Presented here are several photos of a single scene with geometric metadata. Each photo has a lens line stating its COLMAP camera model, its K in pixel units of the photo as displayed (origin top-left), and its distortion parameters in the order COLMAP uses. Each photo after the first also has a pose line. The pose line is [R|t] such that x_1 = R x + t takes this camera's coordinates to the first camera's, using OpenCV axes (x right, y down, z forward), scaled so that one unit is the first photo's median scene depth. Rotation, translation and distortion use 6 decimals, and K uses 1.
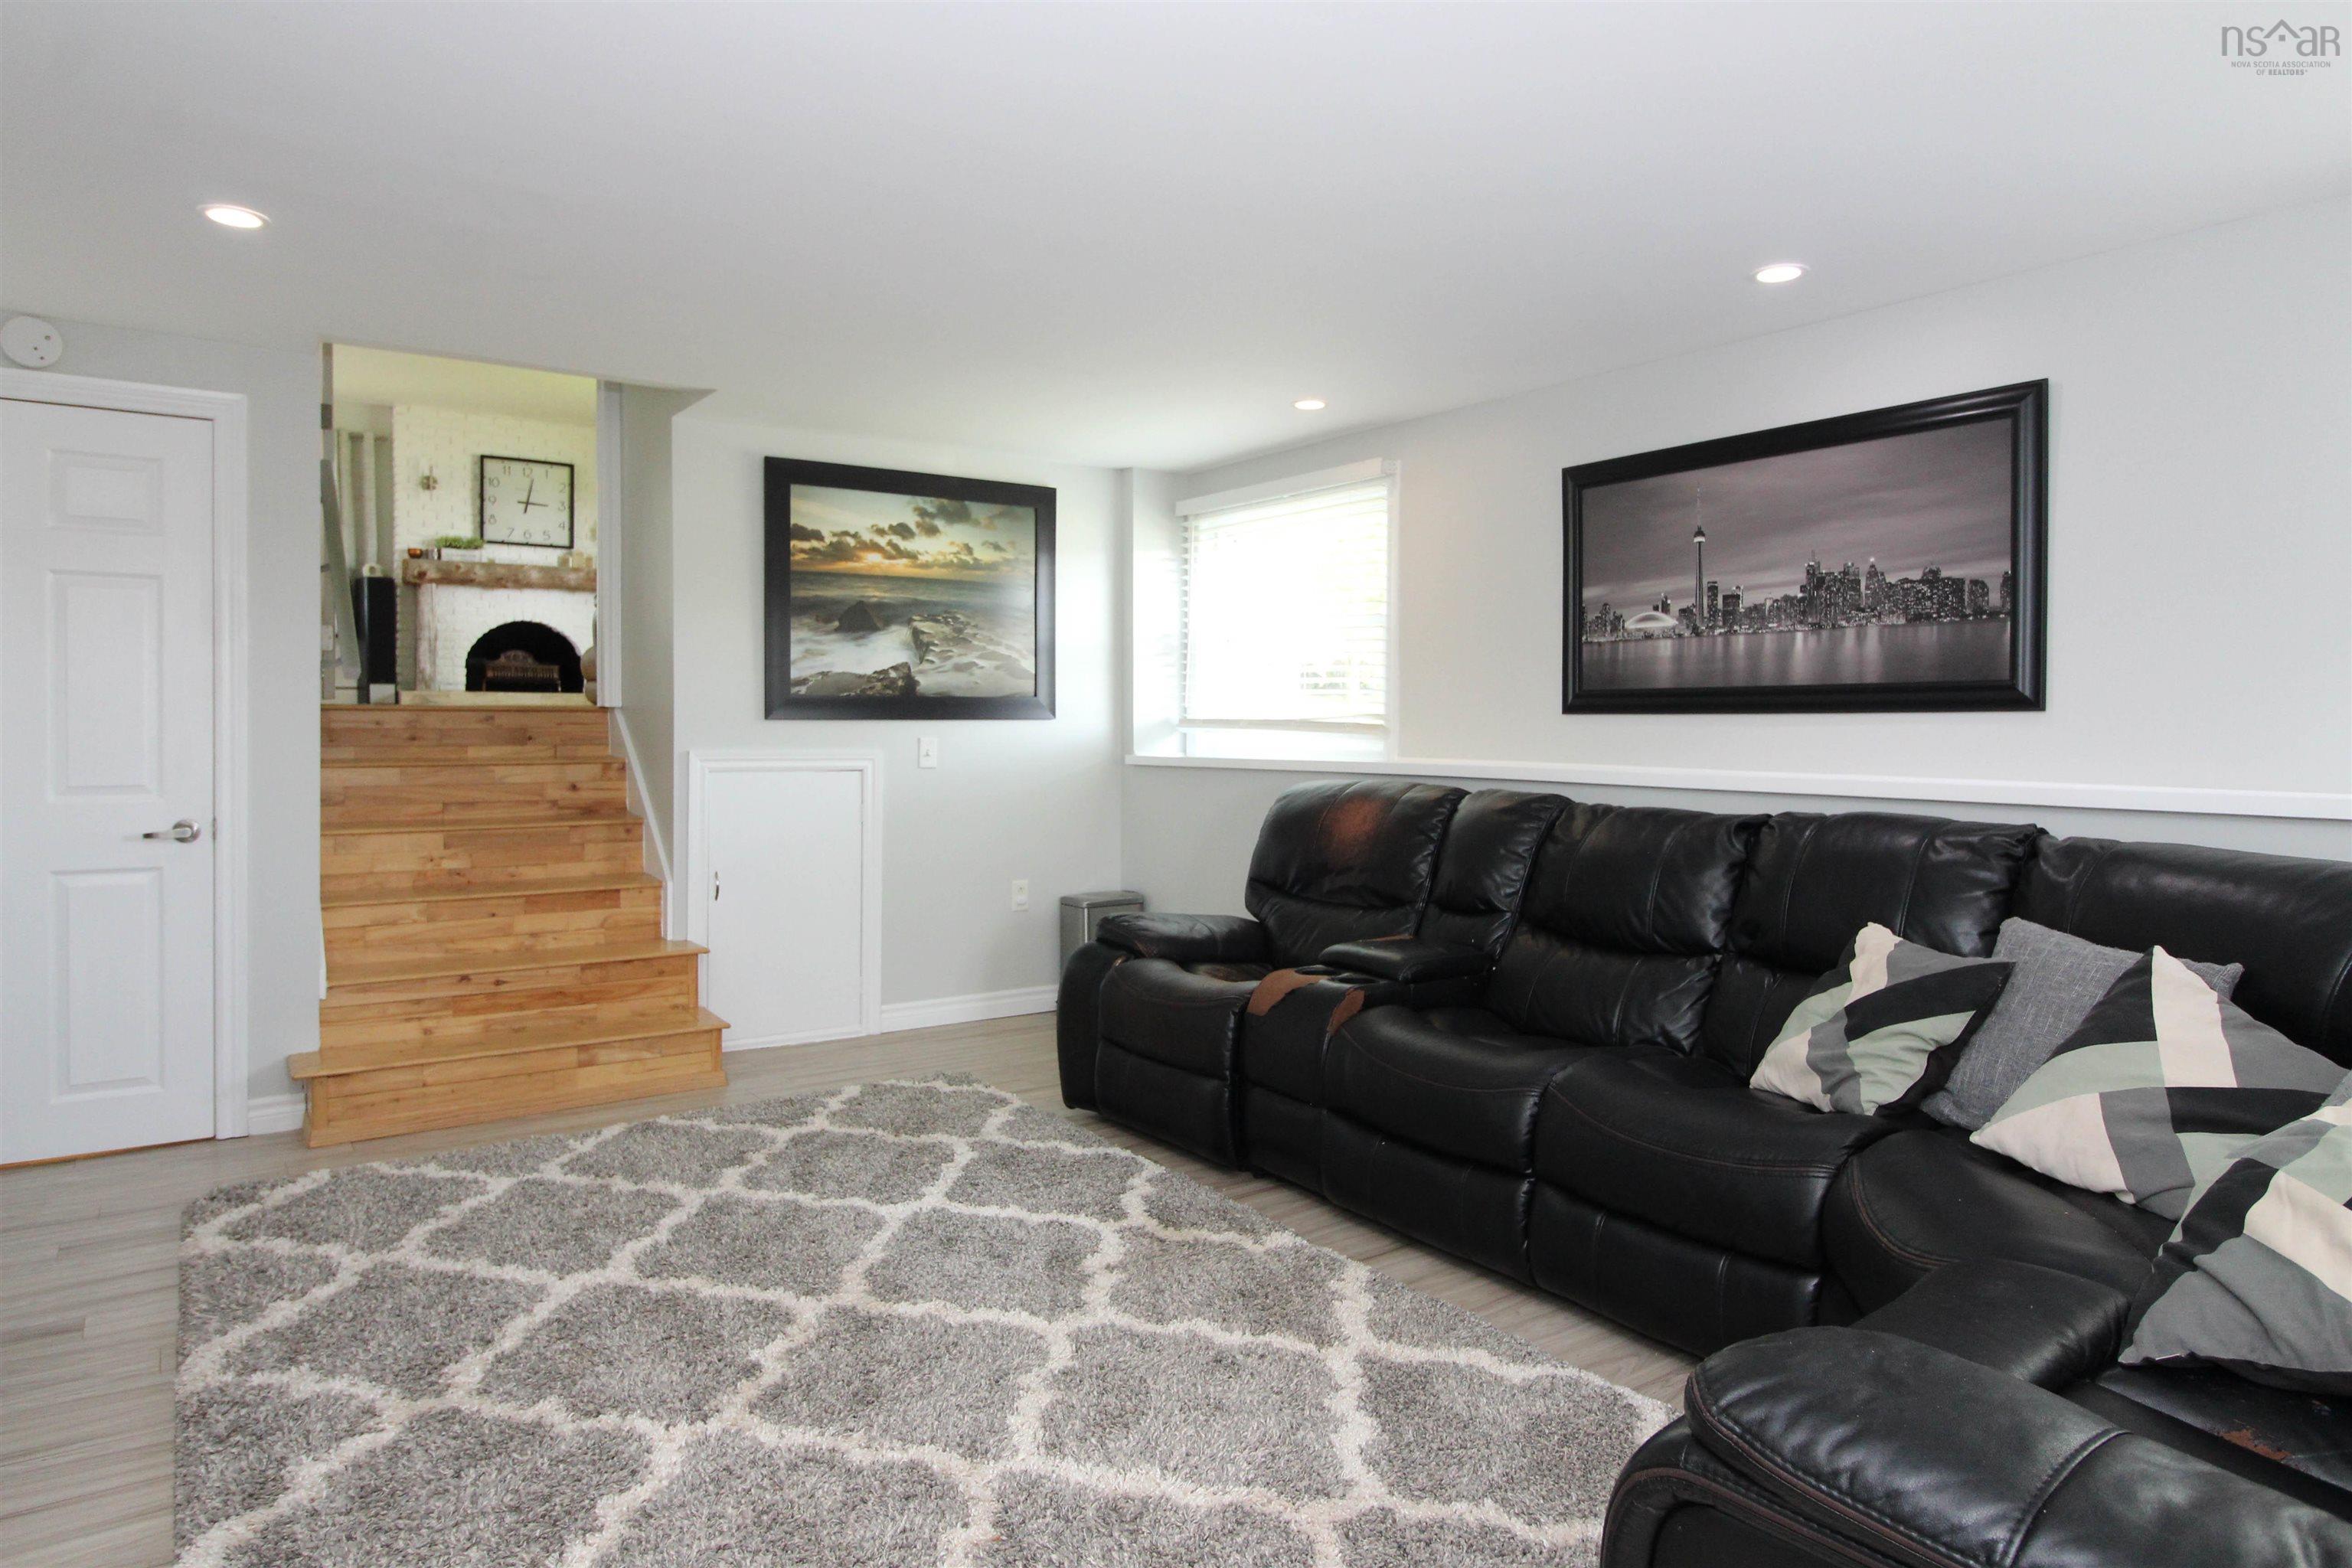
lens RADIAL K [[1385.4, 0, 1171.3], [0, 1385.4, 737.2], [0, 0, 1]] dist [-0.002982, -0.000216]
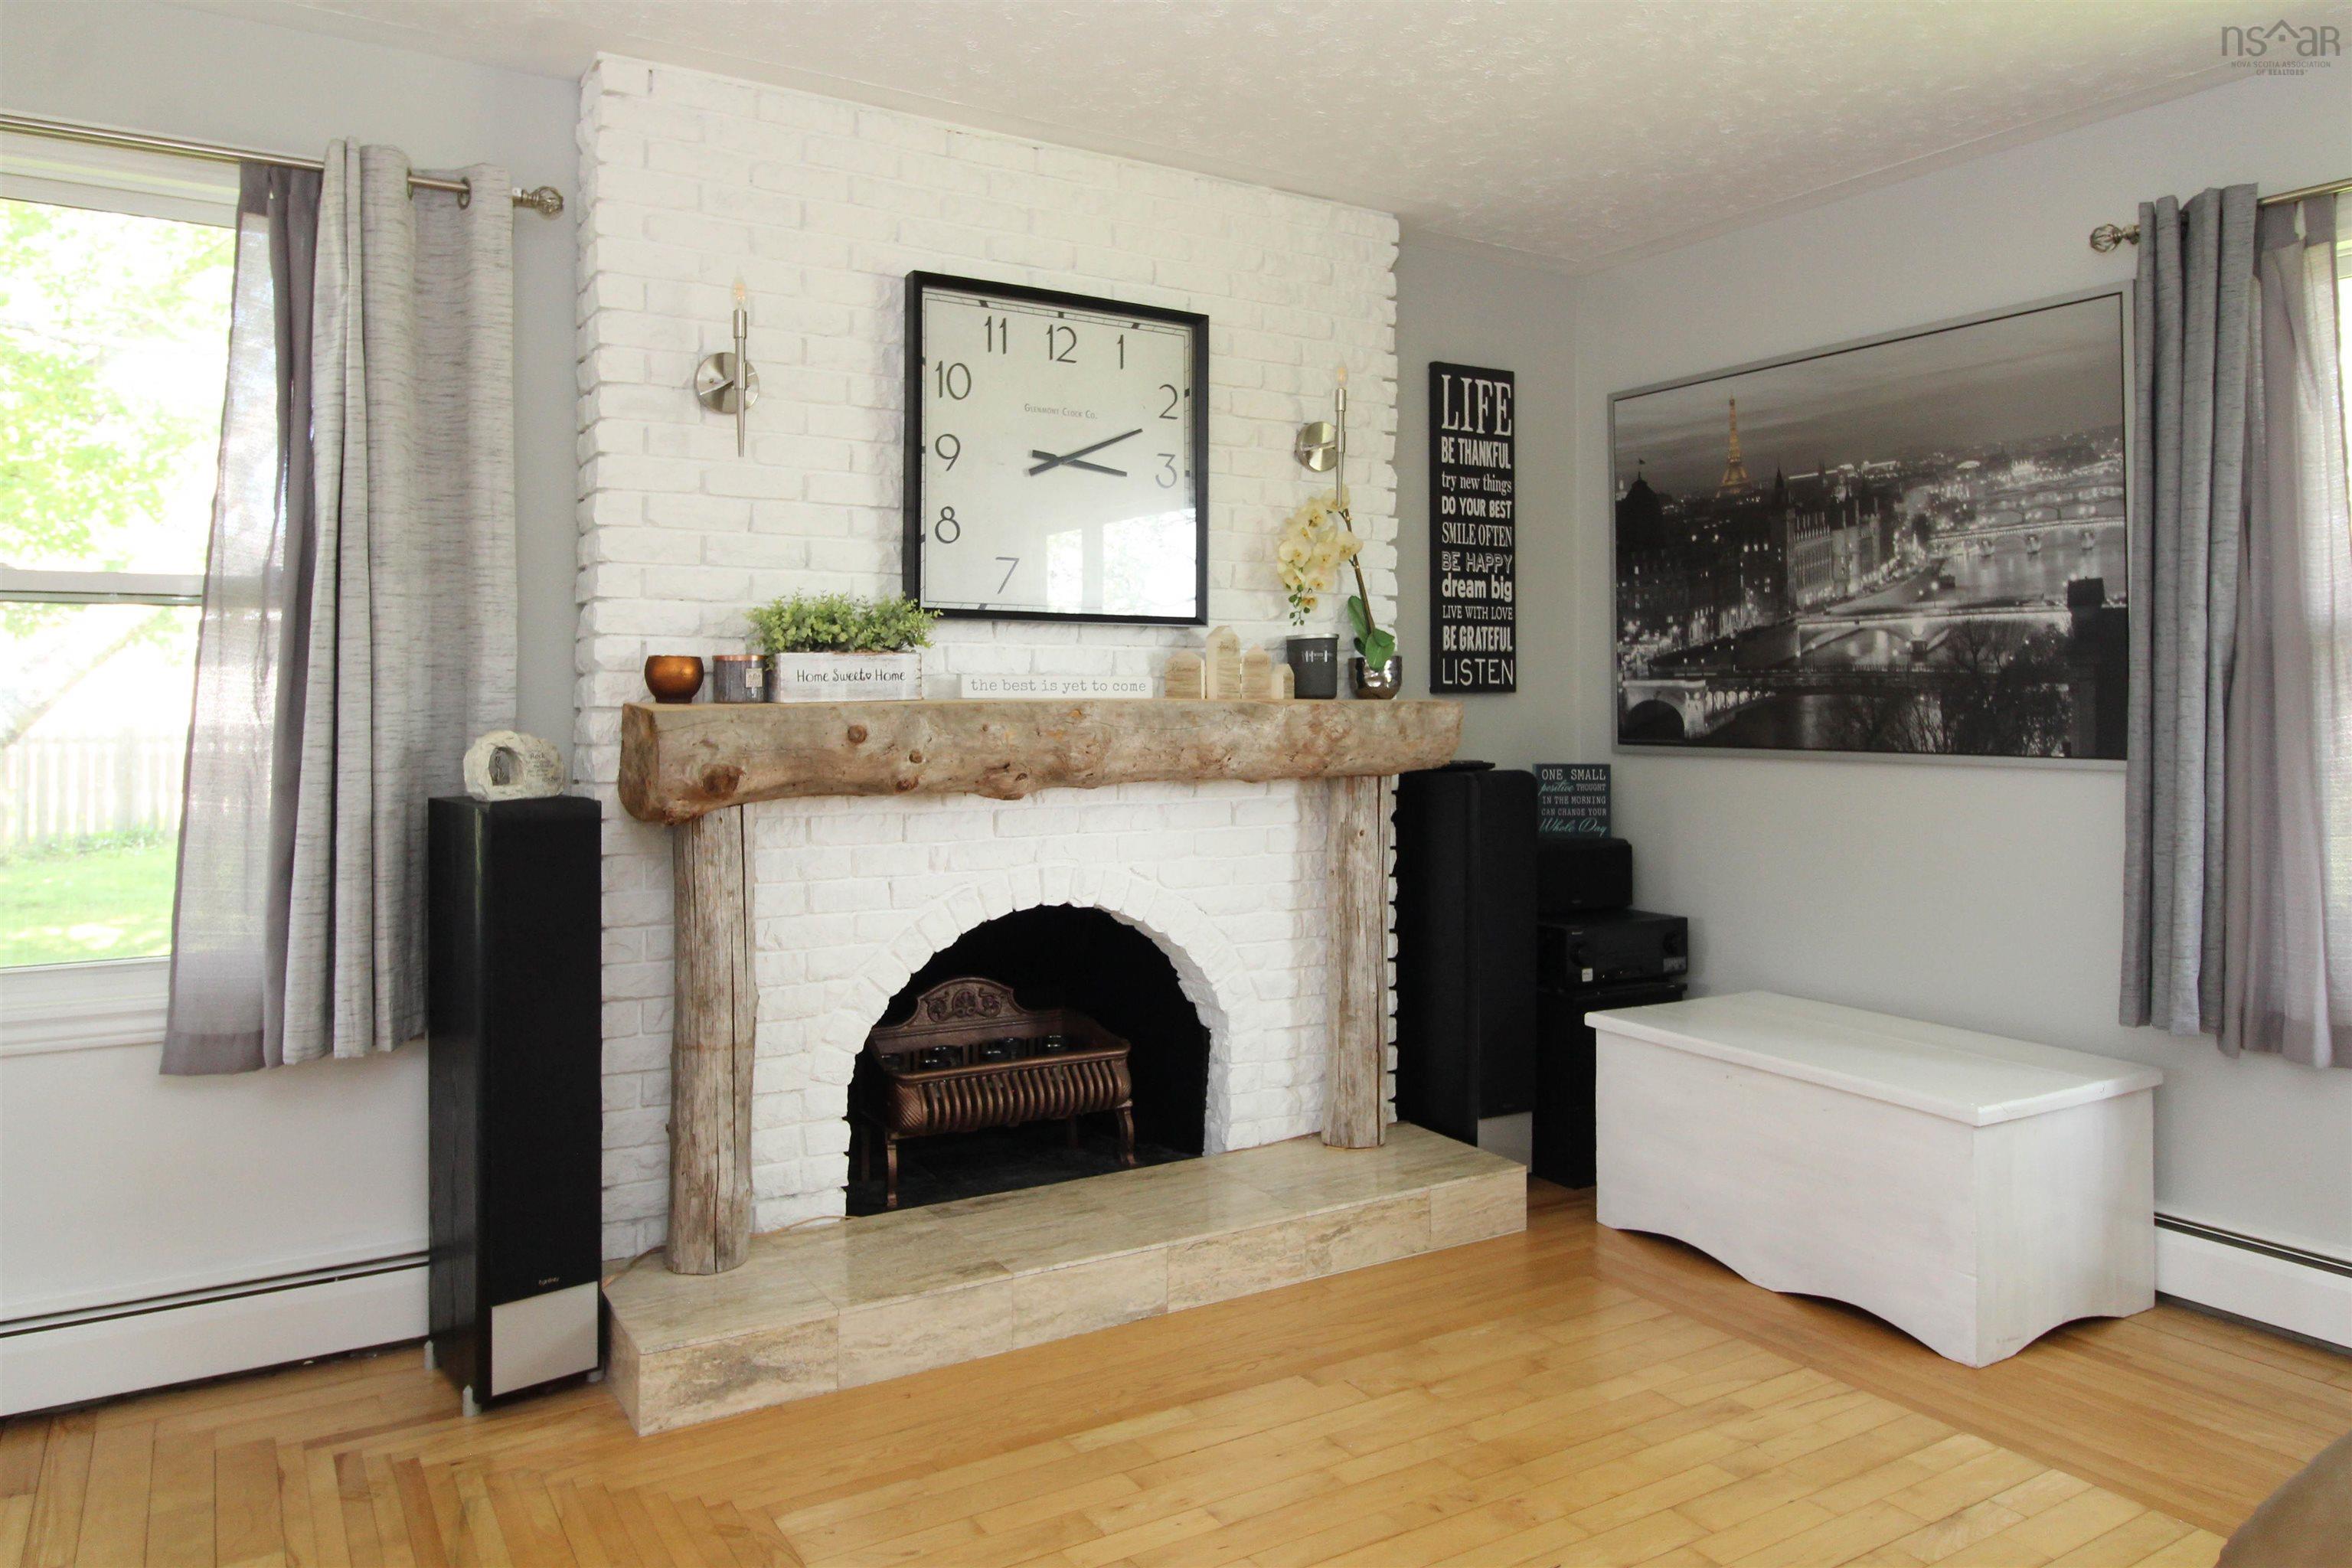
lens RADIAL K [[1569.4, 0, 1173.7], [0, 1569.4, 646.6], [0, 0, 1]] dist [0.005475, -0.002313]
pose [[0.998380, -0.007402, -0.056409, -0.438204], [0.004912, 0.999013, -0.044146, -0.123577], [0.056680, 0.043797, 0.997431, 0.723990]]
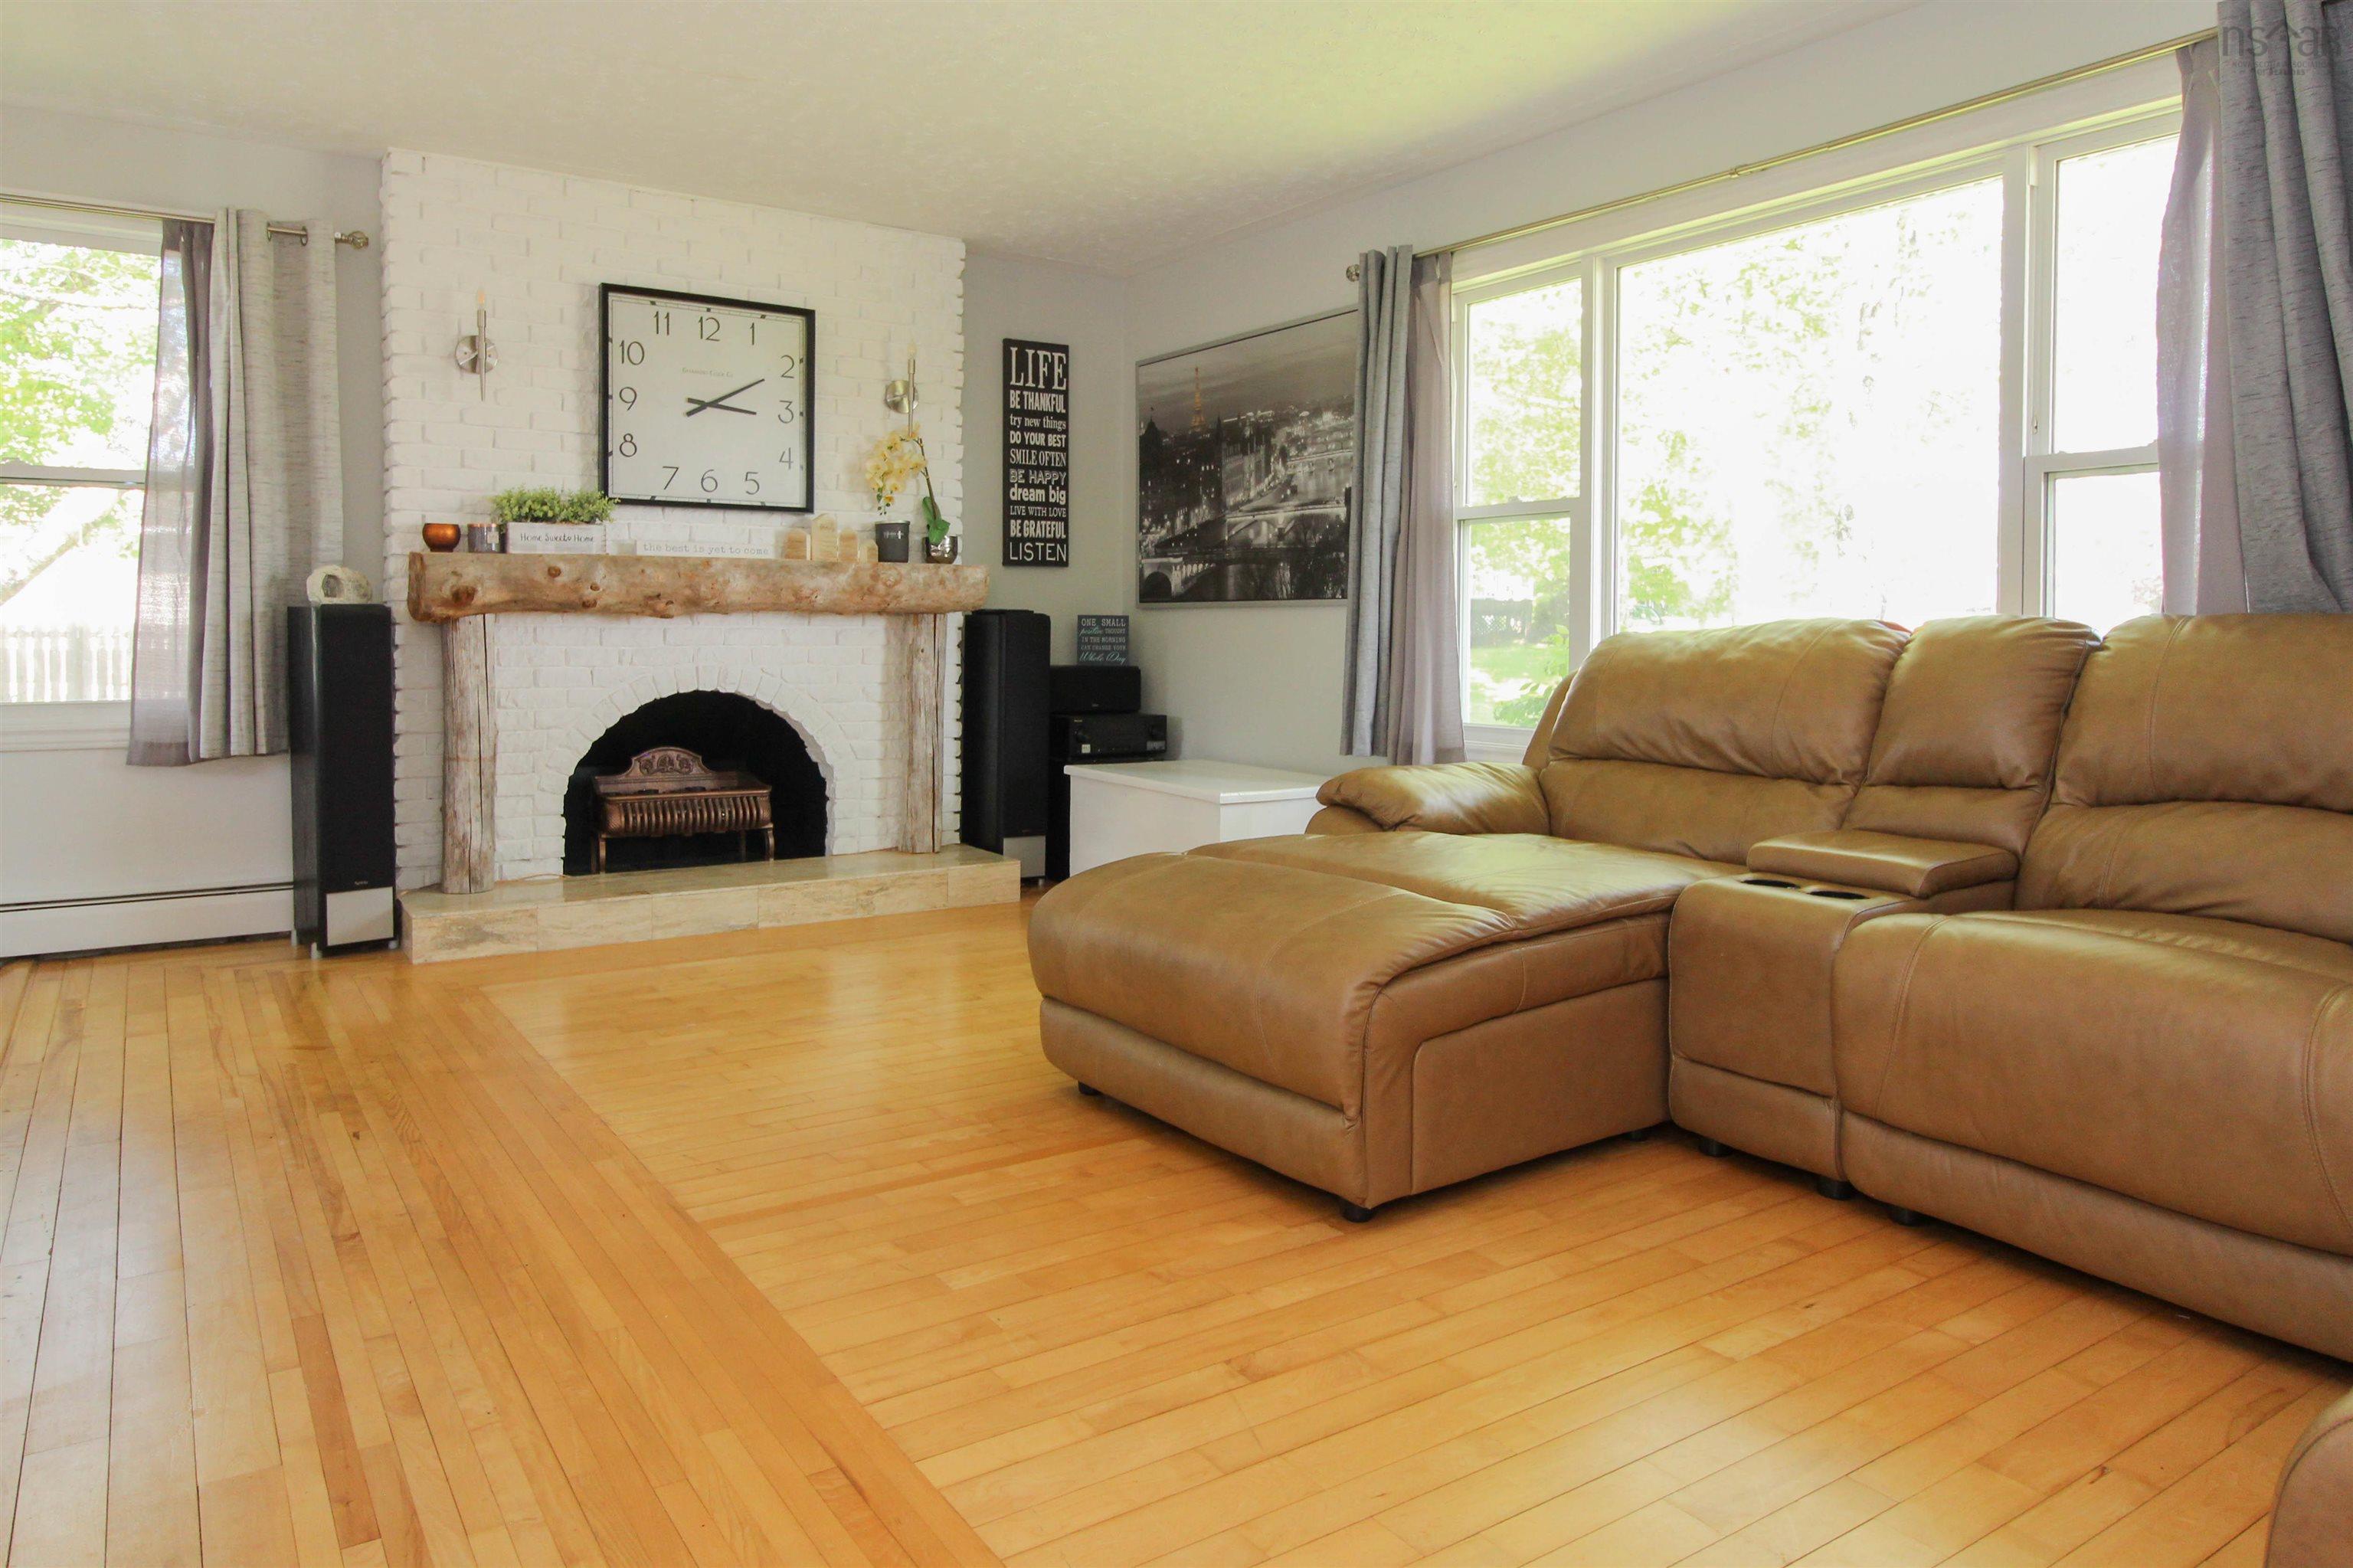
lens RADIAL K [[1528.6, 0, 1182.1], [0, 1528.6, 650.5], [0, 0, 1]] dist [-0.001345, -0.003477]
pose [[0.999927, -0.000735, -0.012086, -0.328812], [0.000749, 0.999999, 0.001181, -0.099529], [0.012085, -0.001190, 0.999926, 0.566005]]
